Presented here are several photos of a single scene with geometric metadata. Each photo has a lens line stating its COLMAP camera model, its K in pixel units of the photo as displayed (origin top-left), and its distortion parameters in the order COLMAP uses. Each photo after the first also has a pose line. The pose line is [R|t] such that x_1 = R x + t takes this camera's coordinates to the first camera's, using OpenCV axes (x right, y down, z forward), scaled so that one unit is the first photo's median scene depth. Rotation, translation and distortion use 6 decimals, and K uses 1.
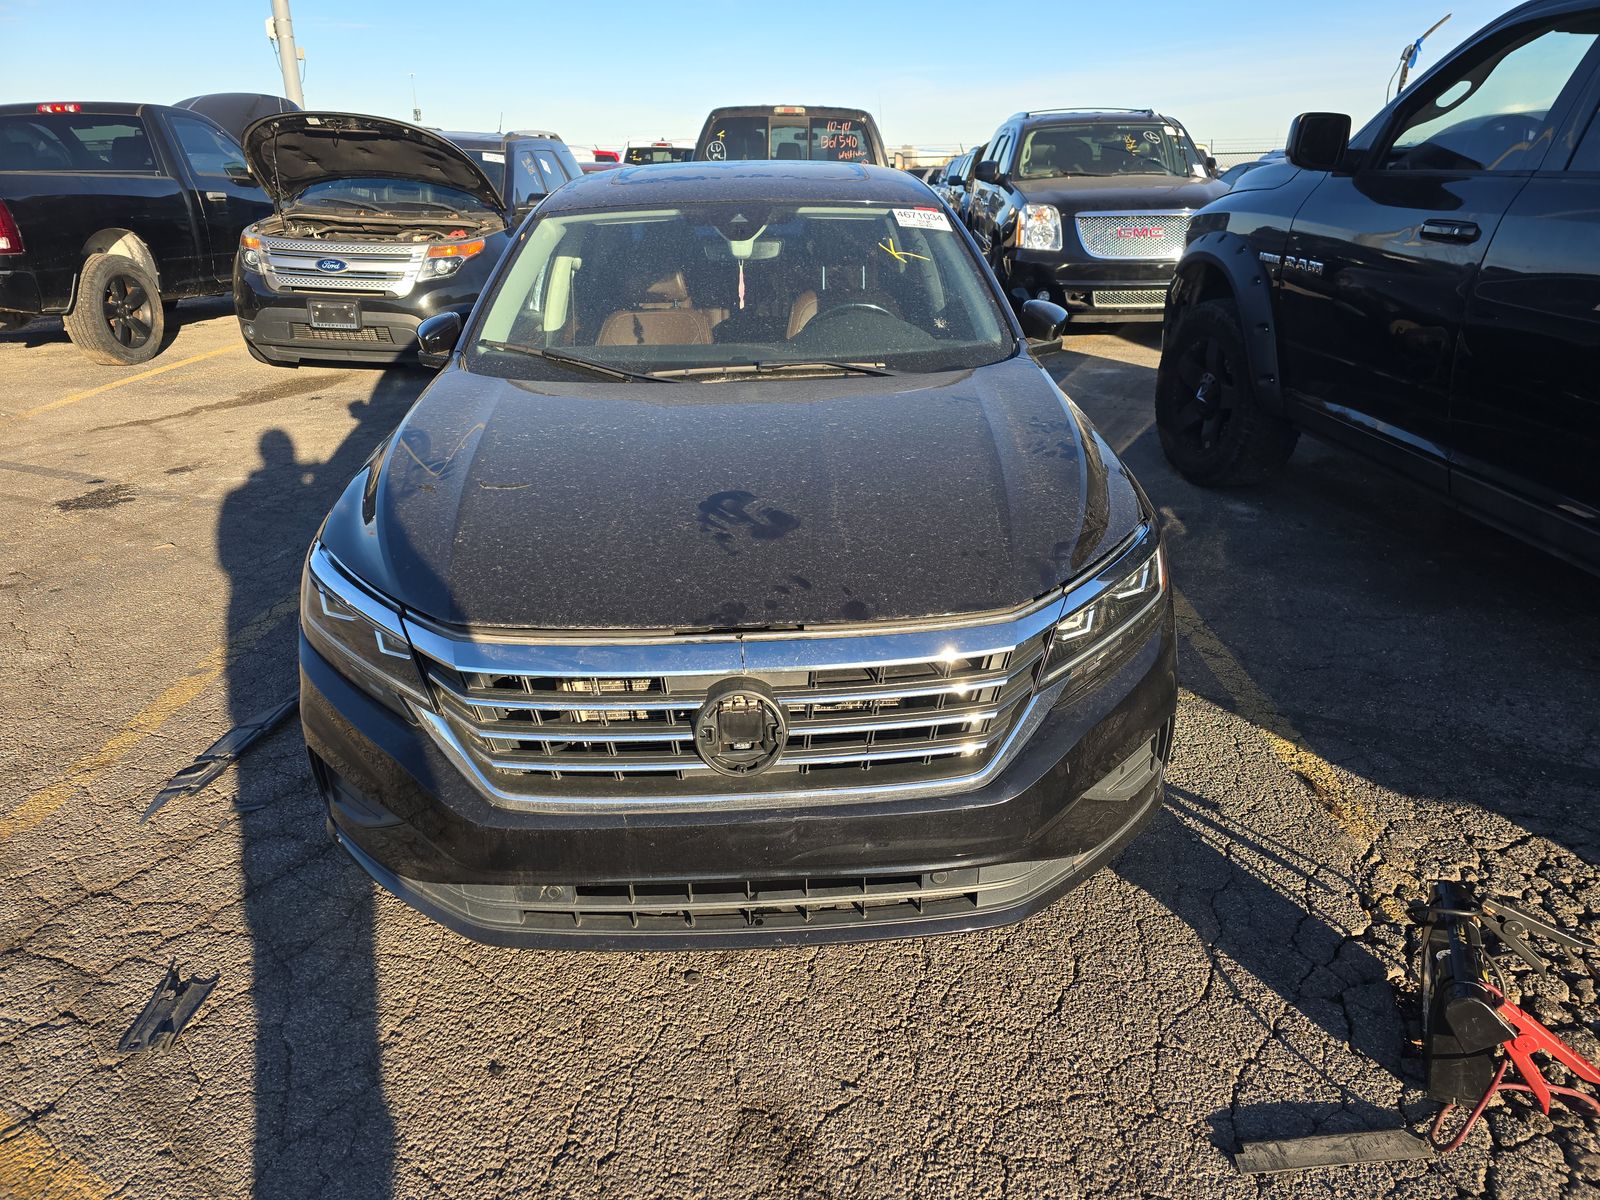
lens RADIAL K [[1093.3, 0, 806.8], [0, 1093.3, 599.6], [0, 0, 1]] dist [0.063938, -0.059001]
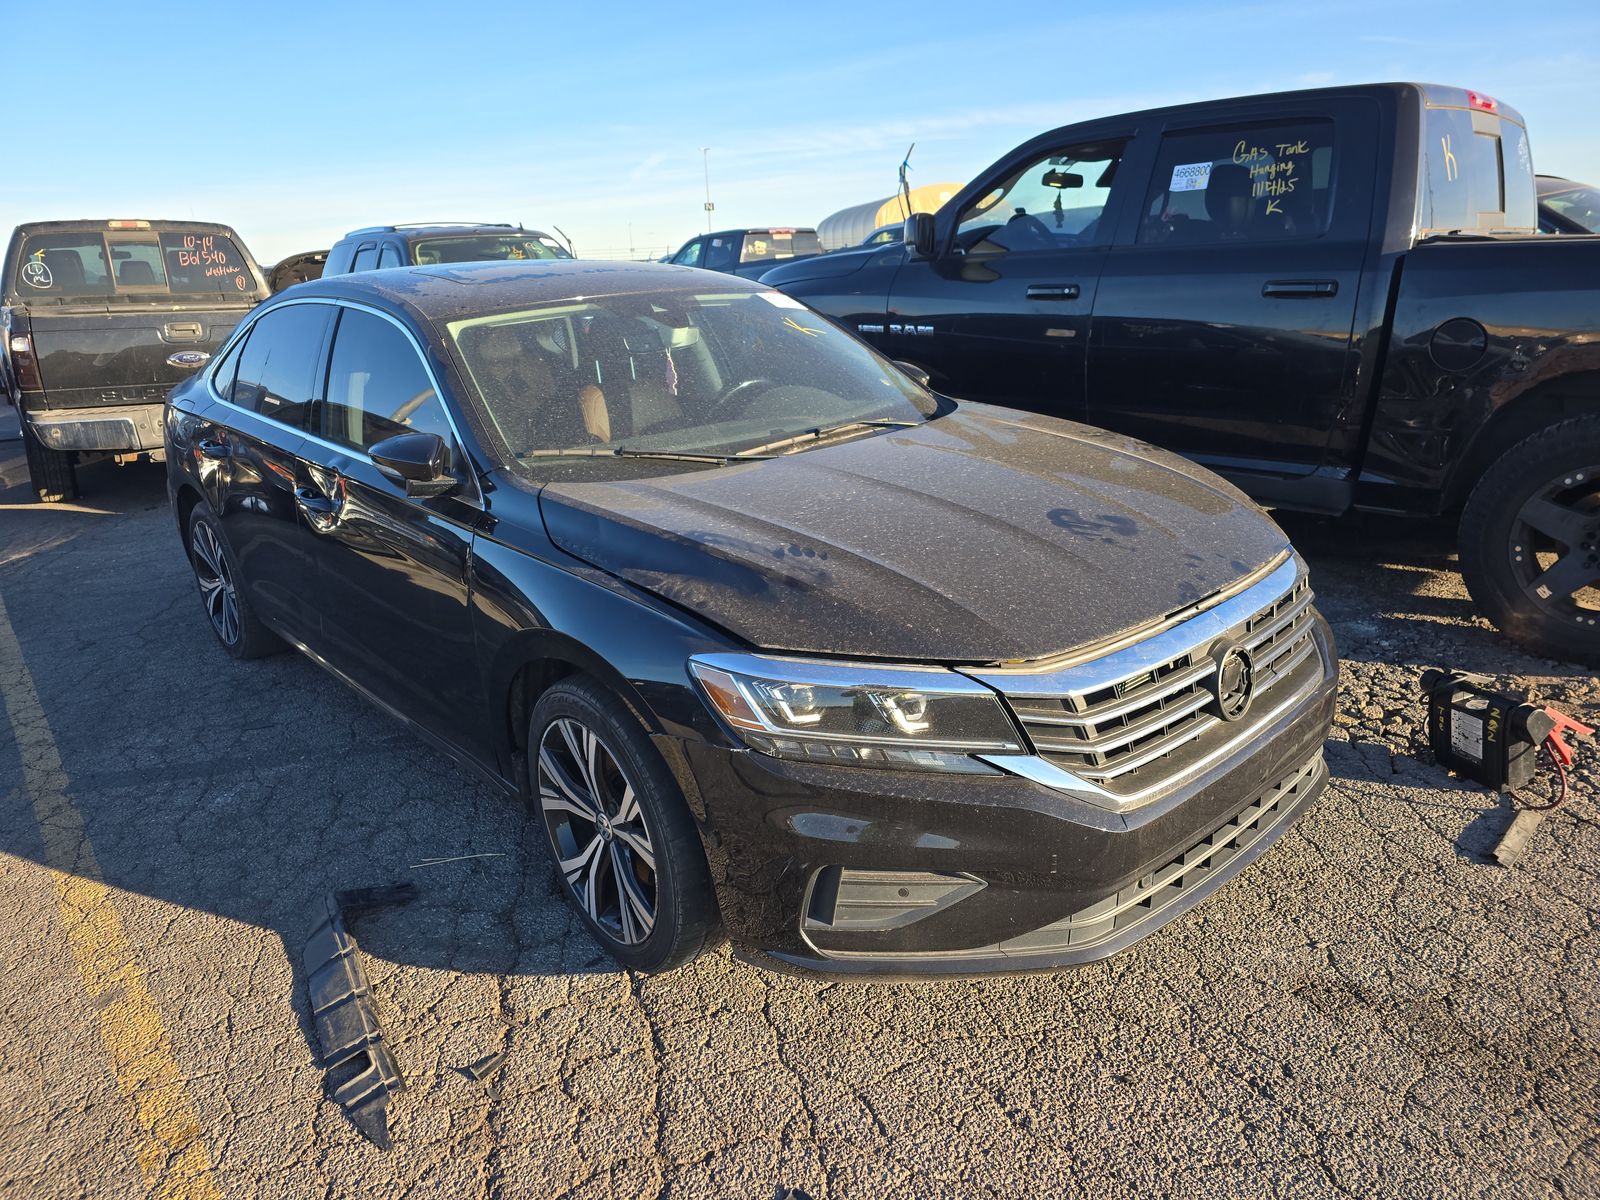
lens RADIAL K [[1093.3, 0, 806.8], [0, 1093.3, 599.6], [0, 0, 1]] dist [0.063938, -0.059001]
pose [[0.752847, -0.222492, 0.619451, -0.741730], [0.281073, 0.959681, 0.003094, -0.064885], [-0.595164, 0.171782, 0.785029, 0.205381]]
